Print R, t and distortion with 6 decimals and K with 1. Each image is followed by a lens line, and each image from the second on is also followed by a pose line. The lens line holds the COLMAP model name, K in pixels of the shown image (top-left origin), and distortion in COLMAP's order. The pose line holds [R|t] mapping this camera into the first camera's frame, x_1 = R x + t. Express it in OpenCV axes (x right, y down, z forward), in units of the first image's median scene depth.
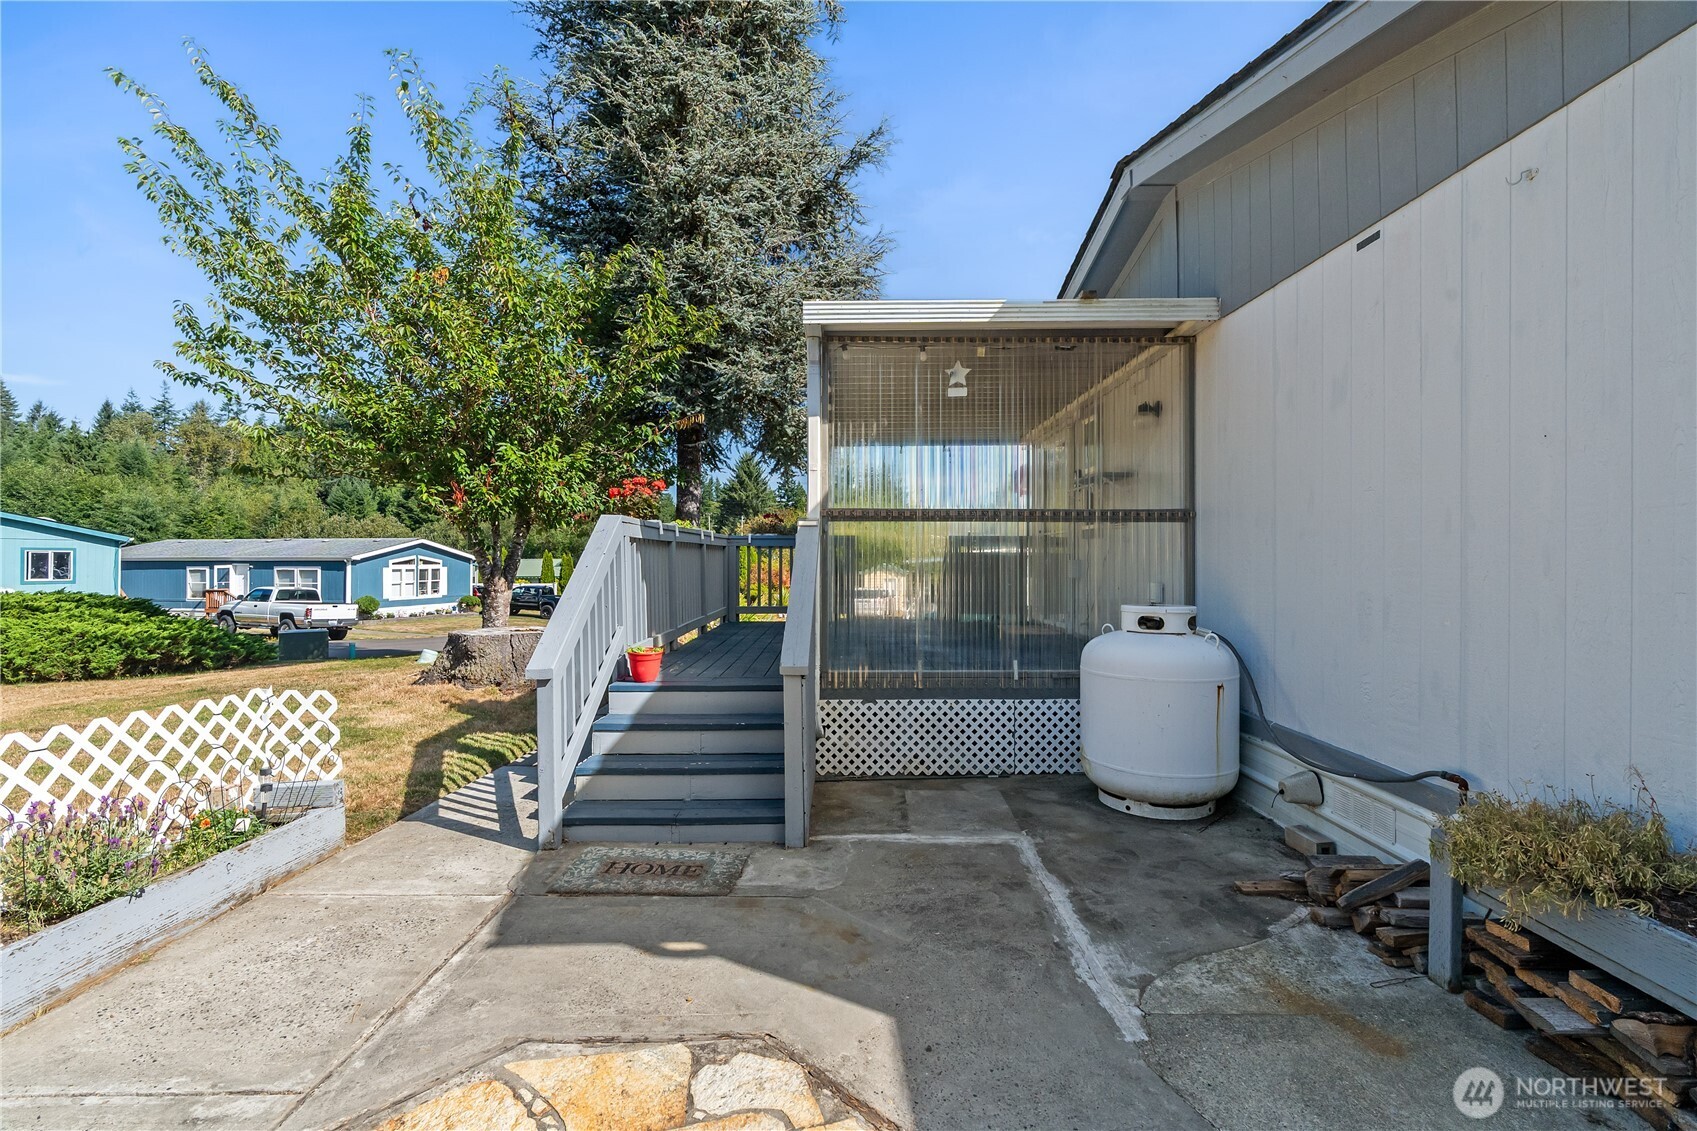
lens RADIAL K [[769.9, 0, 846.9], [0, 769.9, 552.6], [0, 0, 1]] dist [-0.004866, 0.001183]
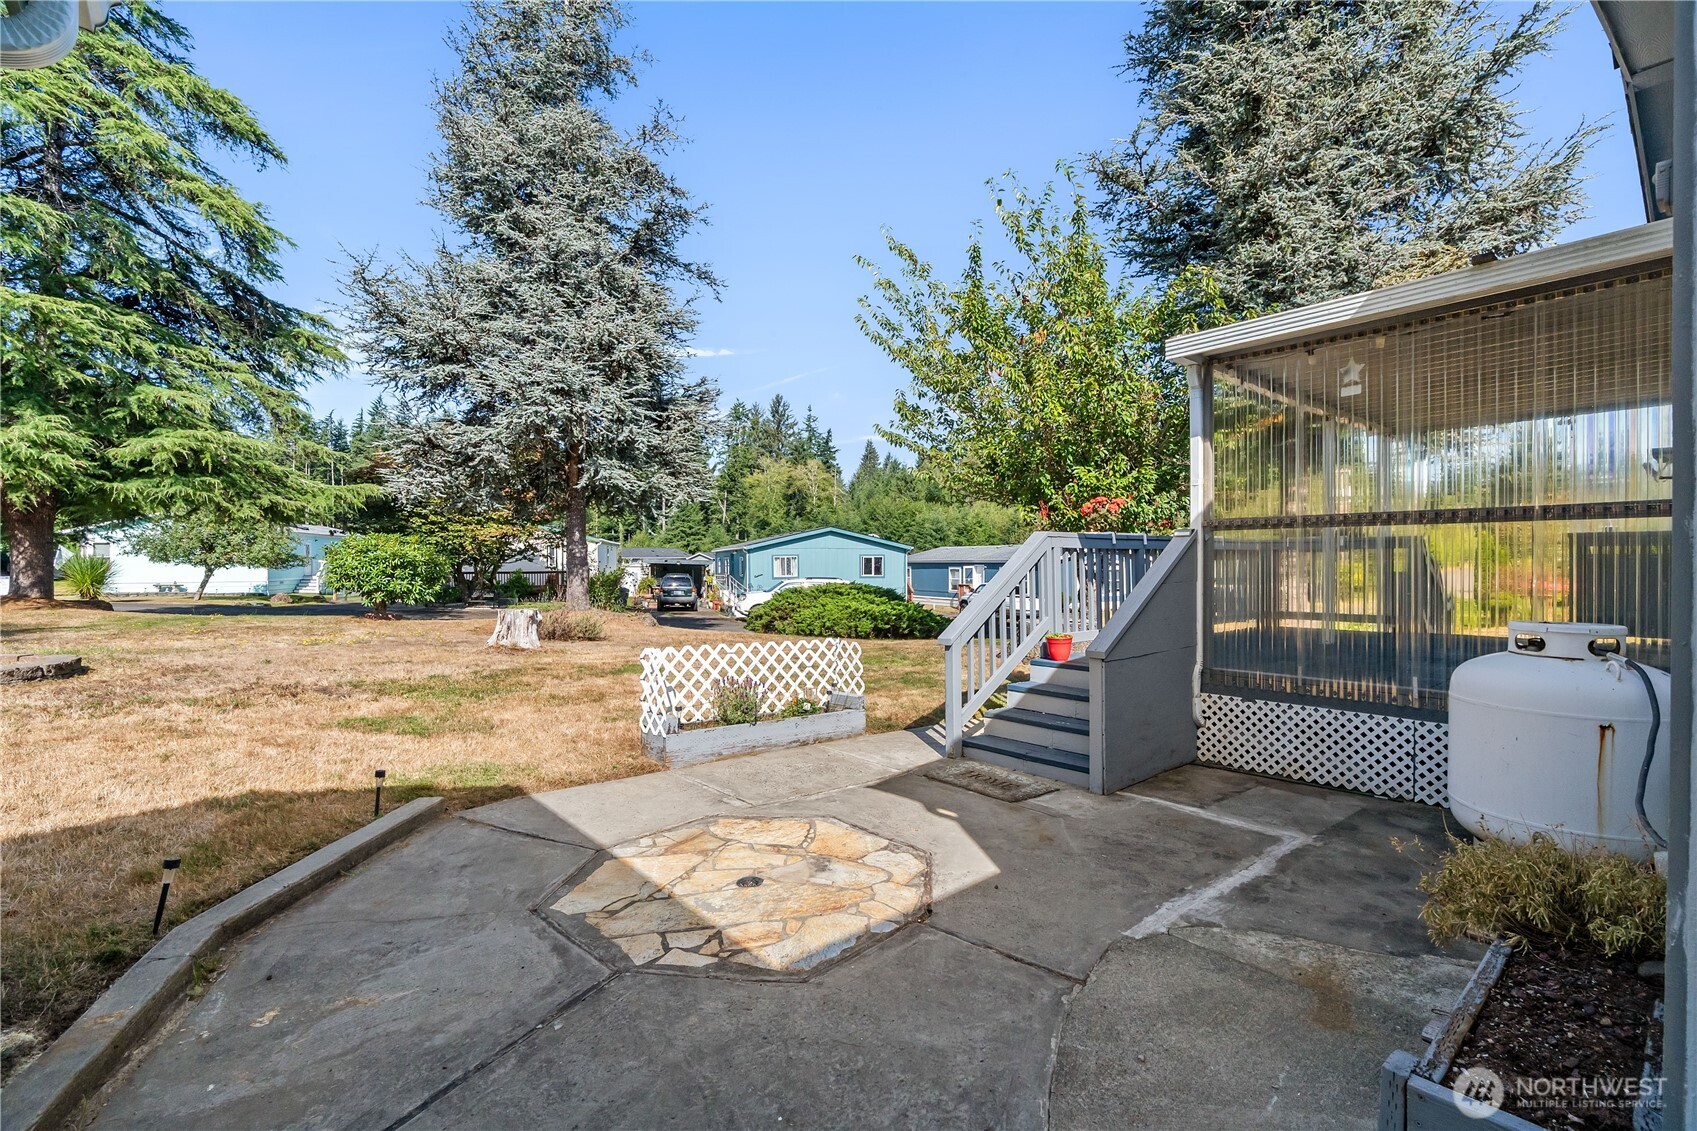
lens RADIAL K [[769.9, 0, 855.6], [0, 769.9, 567.6], [0, 0, 1]] dist [-0.004866, 0.001183]
pose [[0.649465, 0.003906, -0.760382, 0.479908], [0.010181, 0.999852, 0.013832, -0.008824], [0.760324, -0.016725, 0.649329, -0.090781]]
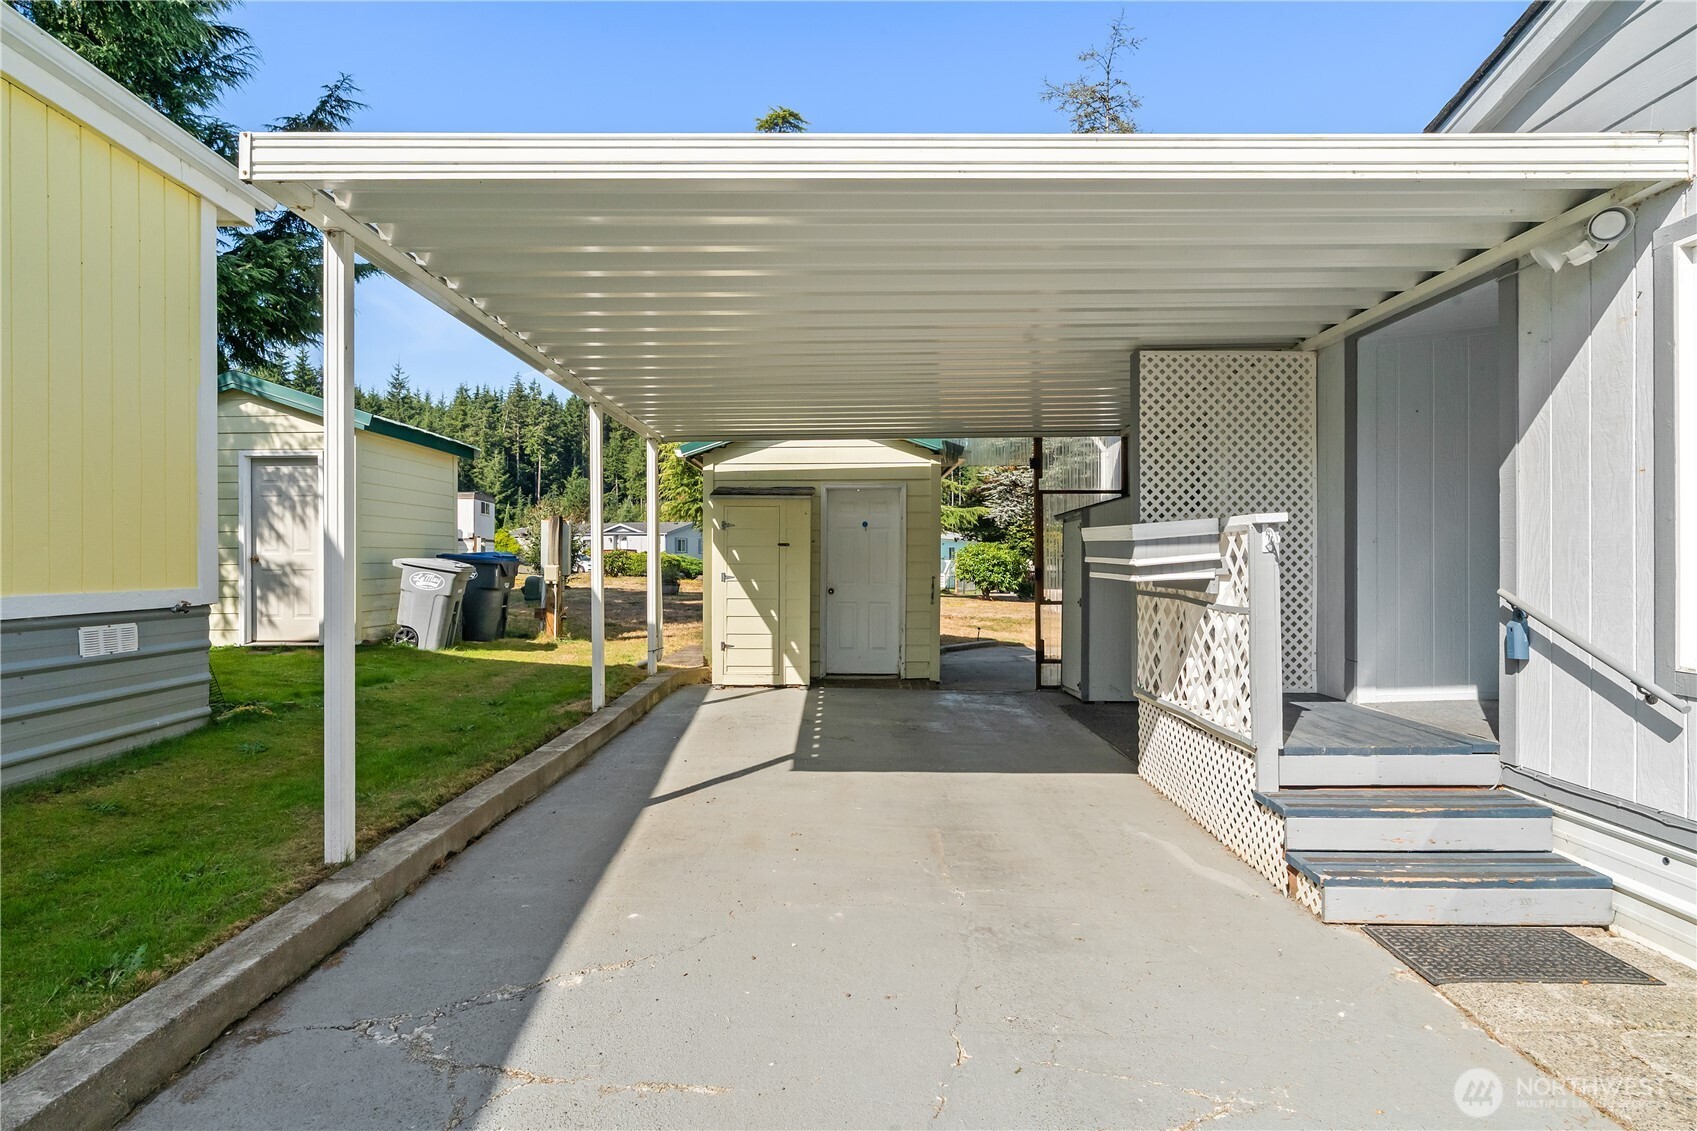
lens RADIAL K [[929.9, 0, 848.0], [0, 929.9, 564.5], [0, 0, 1]] dist [-0.000153, -0.000001]
pose [[-0.000458, 0.000733, -1.000000, 1.015737], [0.006687, 0.999977, 0.000730, -0.006759], [0.999978, -0.006686, -0.000462, -0.163590]]
